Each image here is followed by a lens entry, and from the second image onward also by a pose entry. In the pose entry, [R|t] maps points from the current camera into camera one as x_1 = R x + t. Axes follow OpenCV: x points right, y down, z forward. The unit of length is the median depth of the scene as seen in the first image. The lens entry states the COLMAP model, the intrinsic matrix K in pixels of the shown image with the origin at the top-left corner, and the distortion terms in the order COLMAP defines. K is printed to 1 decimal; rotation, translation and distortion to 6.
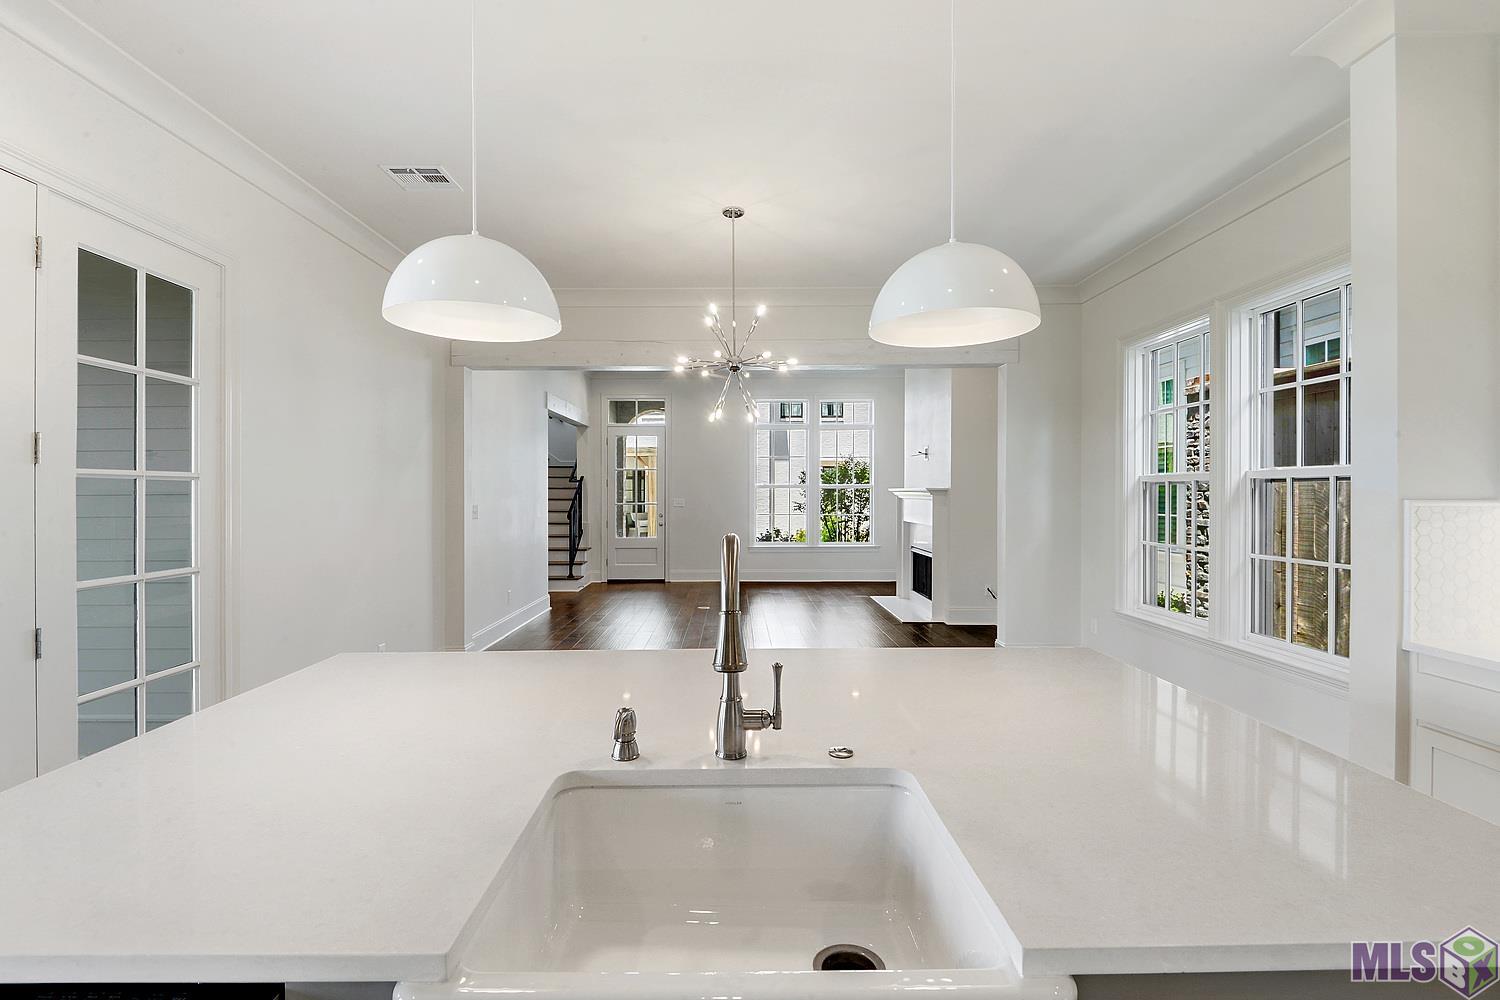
lens RADIAL K [[679.9, 0, 750.7], [0, 679.9, 494.1], [0, 0, 1]] dist [-0.000129, -0.000010]
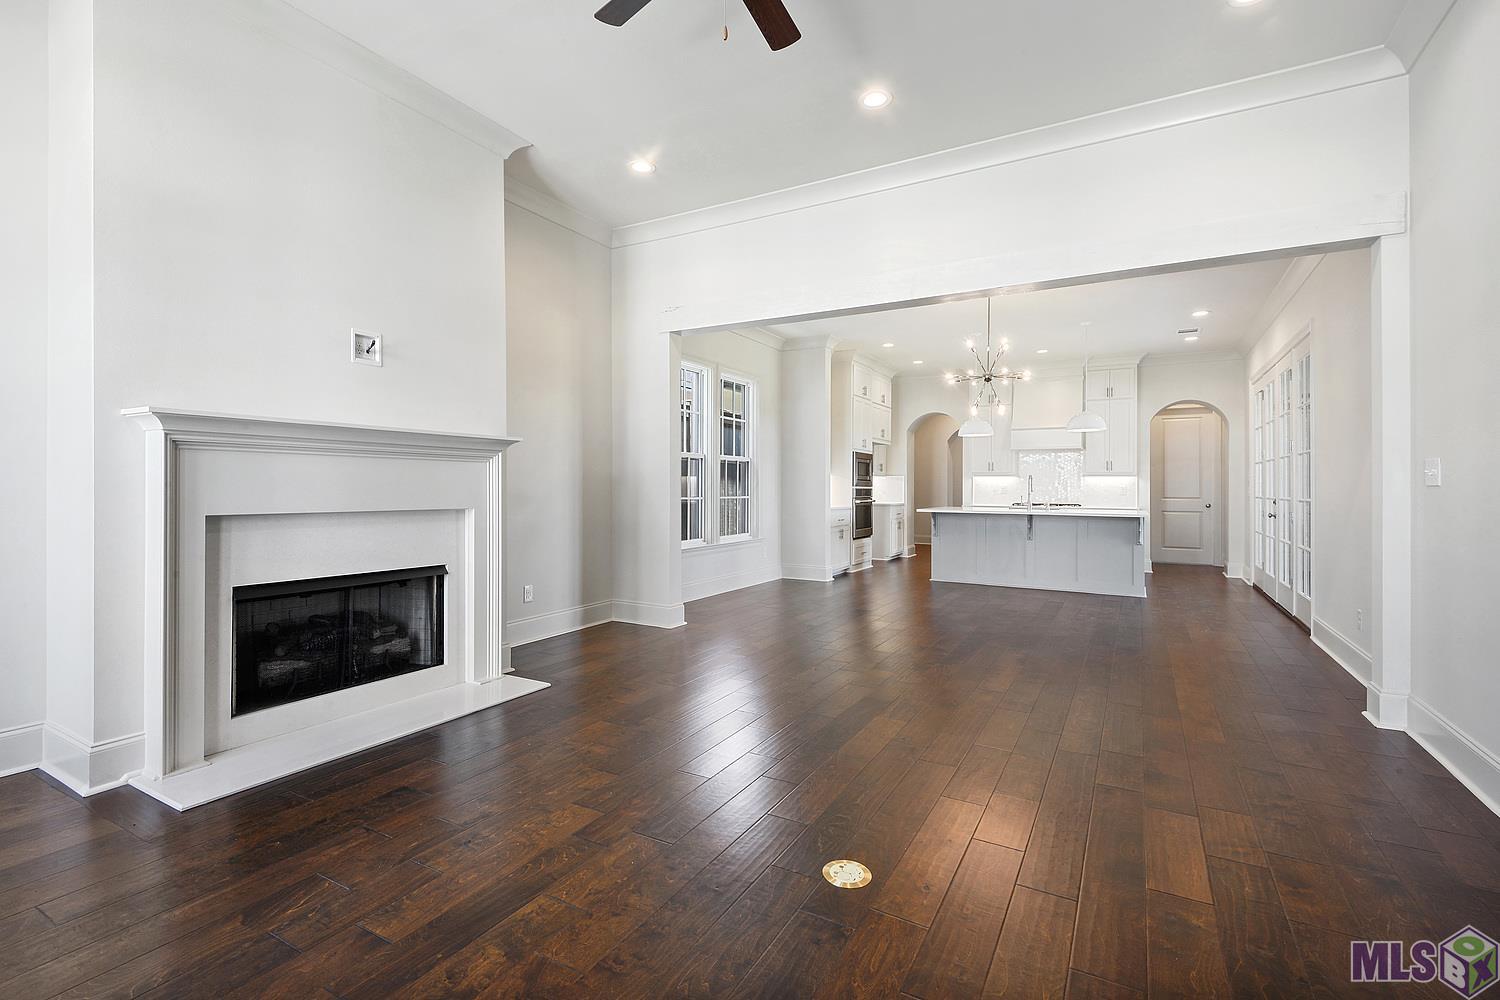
lens RADIAL K [[679.9, 0, 750.7], [0, 679.9, 494.1], [0, 0, 1]] dist [-0.000129, -0.000010]
pose [[-0.859669, -0.009829, 0.510756, -0.358073], [-0.000832, 0.999841, 0.017840, 0.041993], [-0.510850, 0.014911, -0.859541, 2.679732]]
